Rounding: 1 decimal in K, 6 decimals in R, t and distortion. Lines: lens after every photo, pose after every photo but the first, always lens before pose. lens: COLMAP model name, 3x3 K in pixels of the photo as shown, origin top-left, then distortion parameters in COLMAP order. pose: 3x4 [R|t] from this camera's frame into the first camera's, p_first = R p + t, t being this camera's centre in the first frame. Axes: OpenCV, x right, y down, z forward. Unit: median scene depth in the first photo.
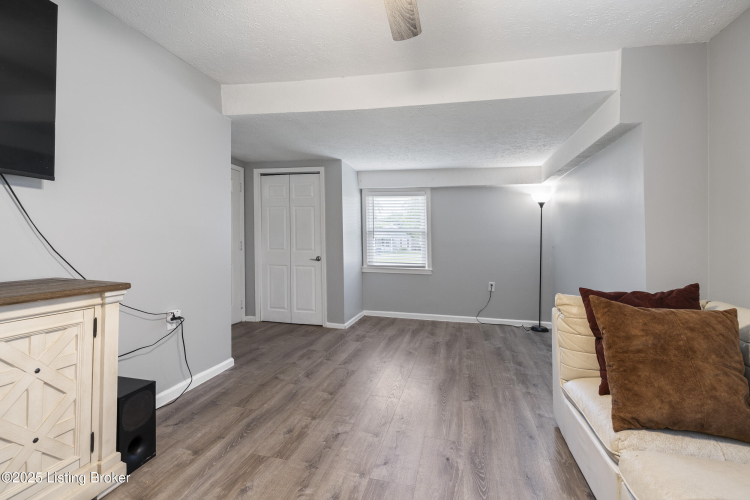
lens RADIAL K [[319.5, 0, 380.1], [0, 319.5, 242.8], [0, 0, 1]] dist [0.021919, 0.000261]
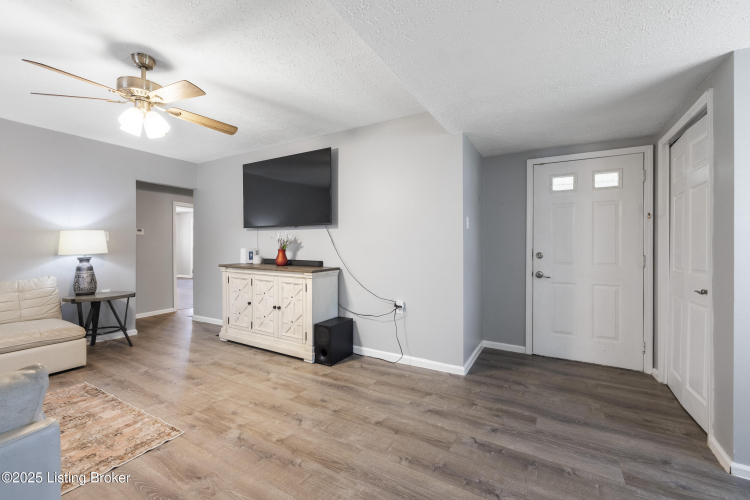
lens RADIAL K [[319.5, 0, 379.9], [0, 319.5, 255.9], [0, 0, 1]] dist [0.021919, 0.000261]
pose [[-0.279881, -0.003037, -0.960030, 0.814994], [-0.005024, 0.999986, -0.001699, 0.024896], [0.960022, 0.004347, -0.279892, 1.488248]]
